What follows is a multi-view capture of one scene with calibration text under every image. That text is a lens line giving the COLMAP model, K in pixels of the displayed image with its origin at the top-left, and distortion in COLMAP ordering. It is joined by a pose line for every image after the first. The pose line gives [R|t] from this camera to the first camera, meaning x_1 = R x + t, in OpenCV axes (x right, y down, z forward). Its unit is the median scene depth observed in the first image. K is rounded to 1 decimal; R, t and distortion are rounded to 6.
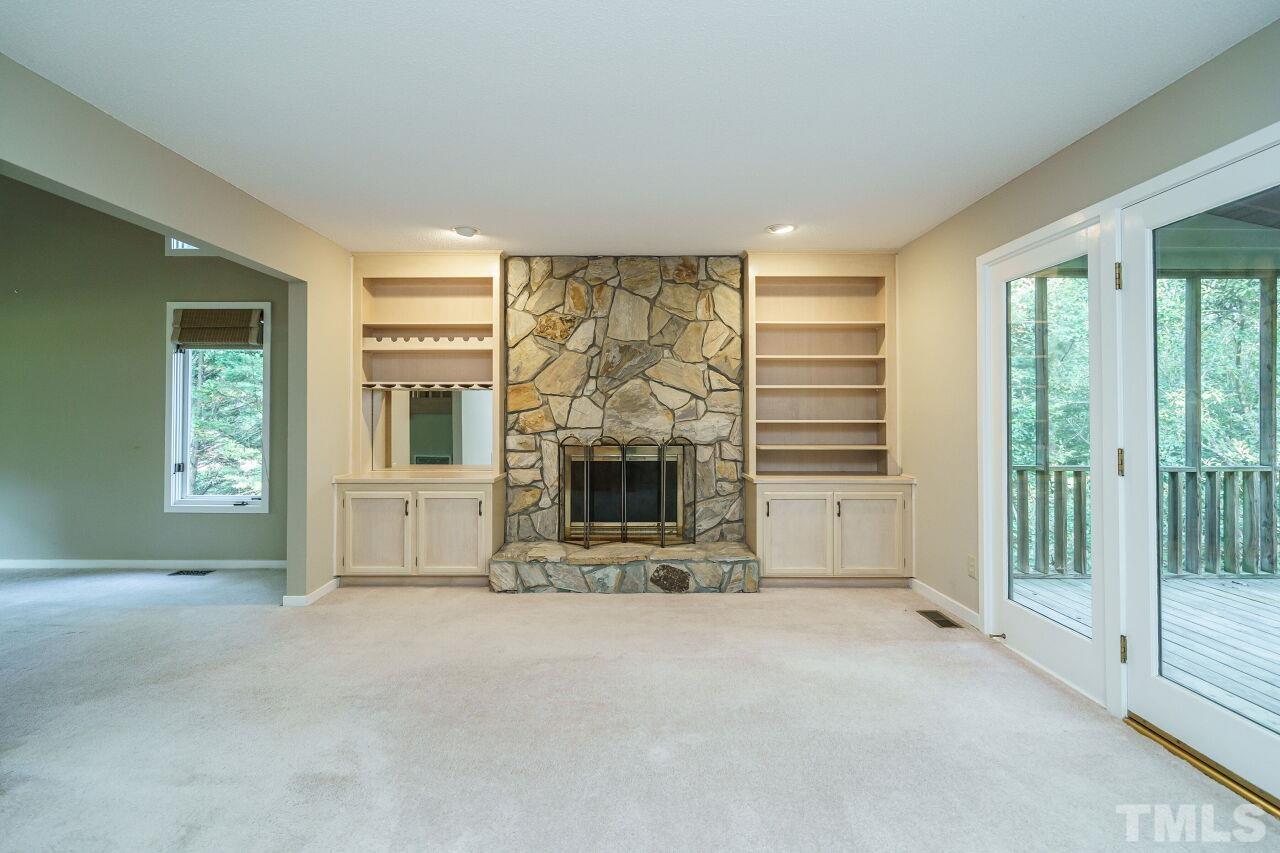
lens RADIAL K [[593.2, 0, 627.7], [0, 593.2, 402.7], [0, 0, 1]] dist [-0.008199, 0.002212]
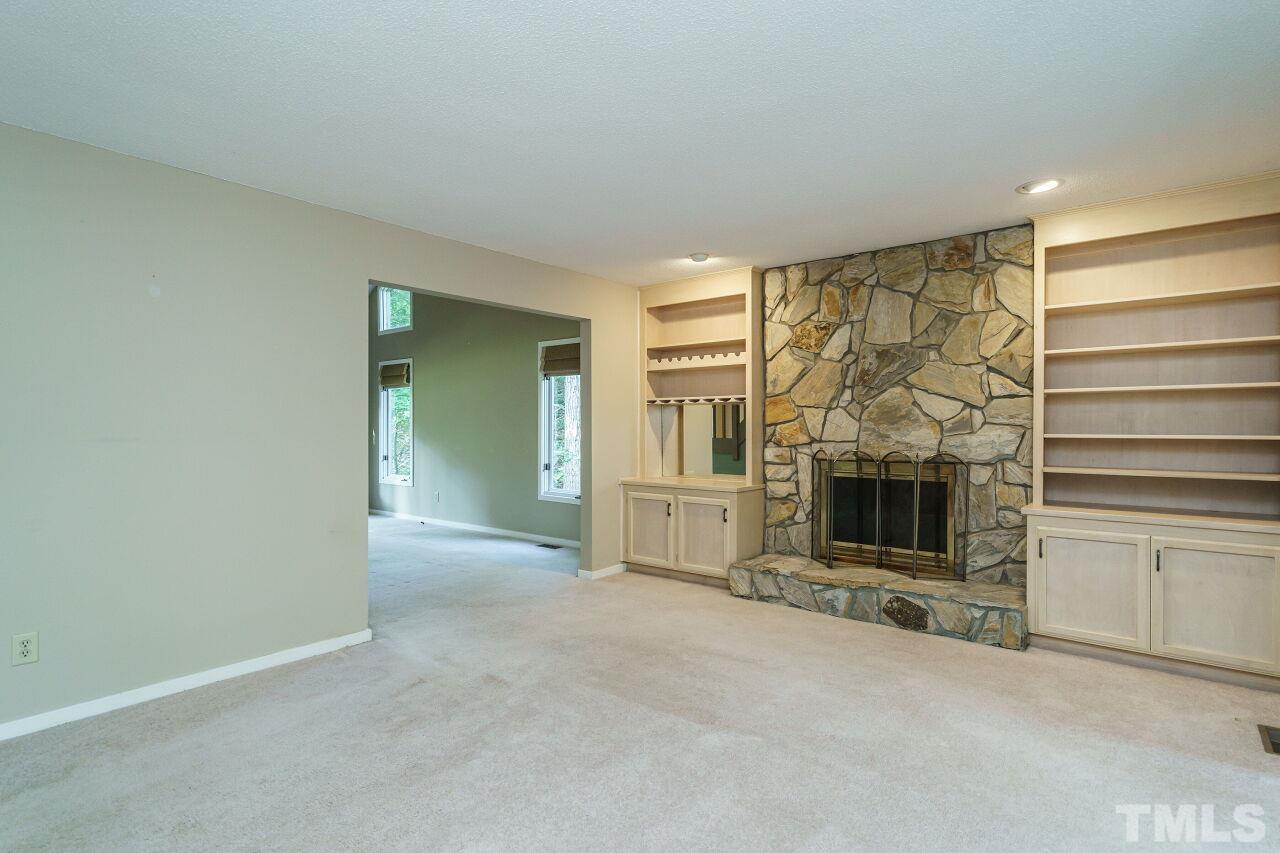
lens RADIAL K [[650.6, 0, 639.0], [0, 650.6, 431.7], [0, 0, 1]] dist [0.002639, 0.001859]
pose [[0.774843, 0.005962, -0.632126, 0.332020], [0.009144, 0.999745, 0.020638, 0.003220], [0.632088, -0.021772, 0.774591, 0.004958]]
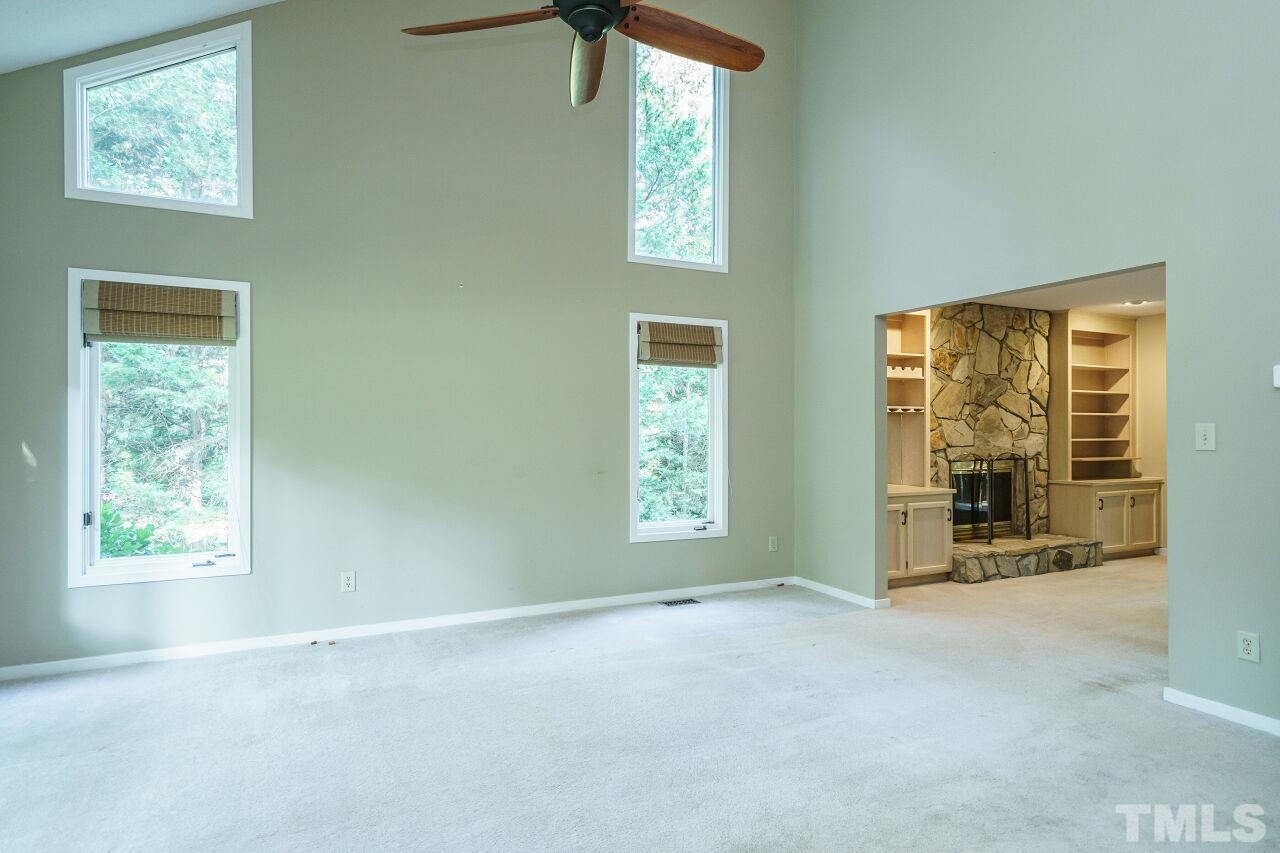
lens RADIAL K [[699.3, 0, 635.2], [0, 699.3, 430.4], [0, 0, 1]] dist [0.007970, 0.000985]
pose [[0.898552, 0.001020, 0.438866, -1.285738], [-0.005714, 0.999940, 0.009375, 0.001333], [-0.438830, -0.010932, 0.898503, 0.024514]]
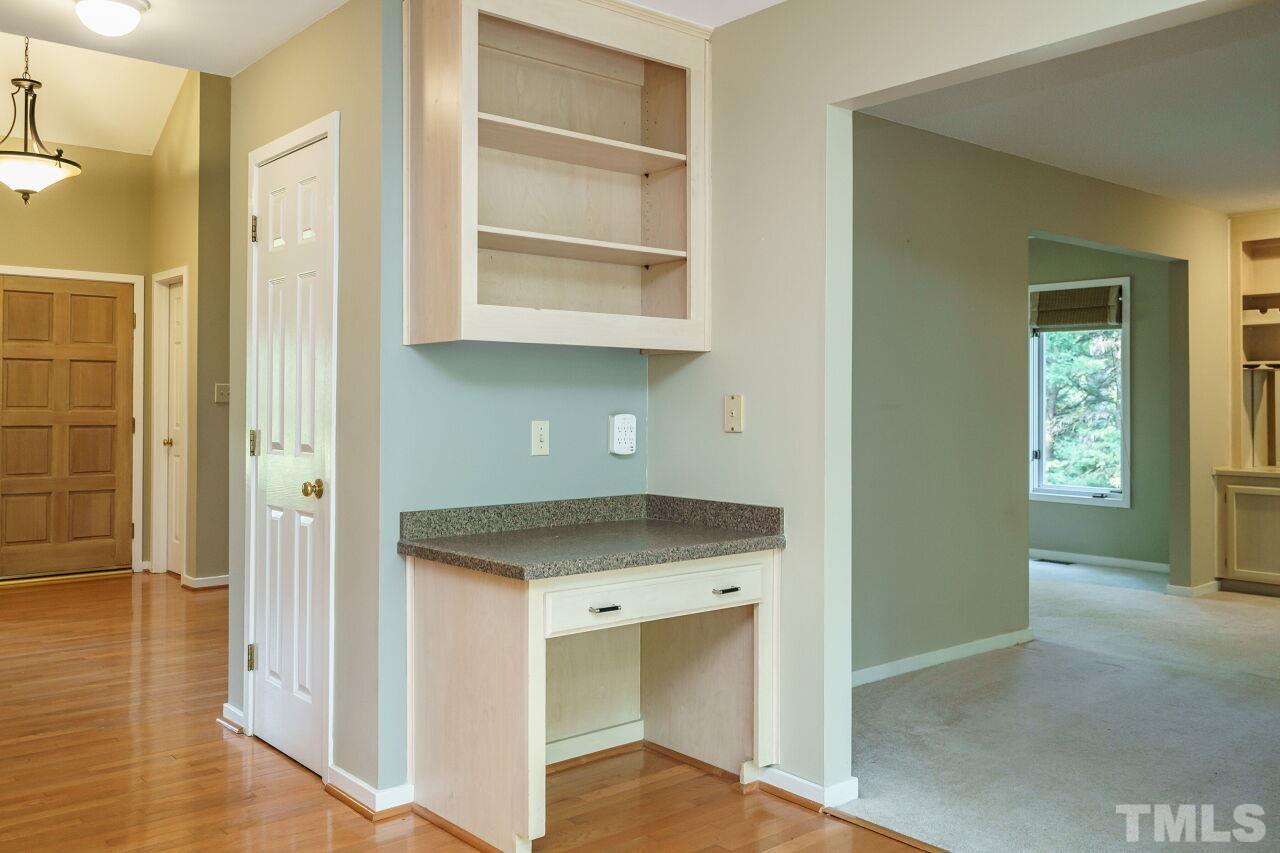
lens RADIAL K [[1070.0, 0, 651.7], [0, 1070.0, 385.4], [0, 0, 1]] dist [0.013331, -0.016465]
pose [[0.660400, -0.009249, -0.750857, 0.154231], [0.002435, 0.999945, -0.010176, 0.012612], [0.750910, 0.004892, 0.660386, -0.665409]]
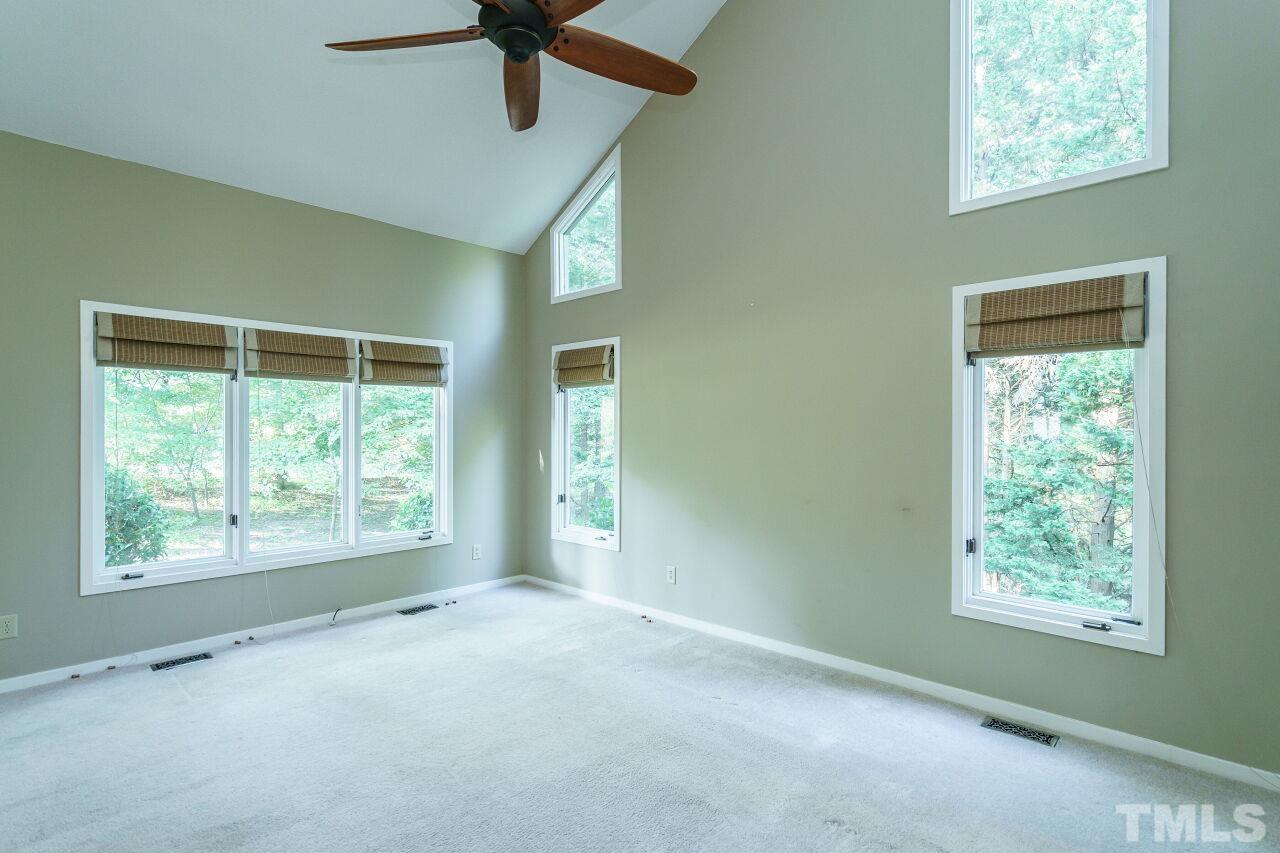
lens RADIAL K [[624.7, 0, 642.5], [0, 624.7, 432.5], [0, 0, 1]] dist [0.004447, 0.000436]
pose [[0.732991, 0.004662, -0.680223, -0.582211], [0.006143, 0.999890, 0.013473, -0.024196], [0.680211, -0.014054, 0.732882, 0.278364]]
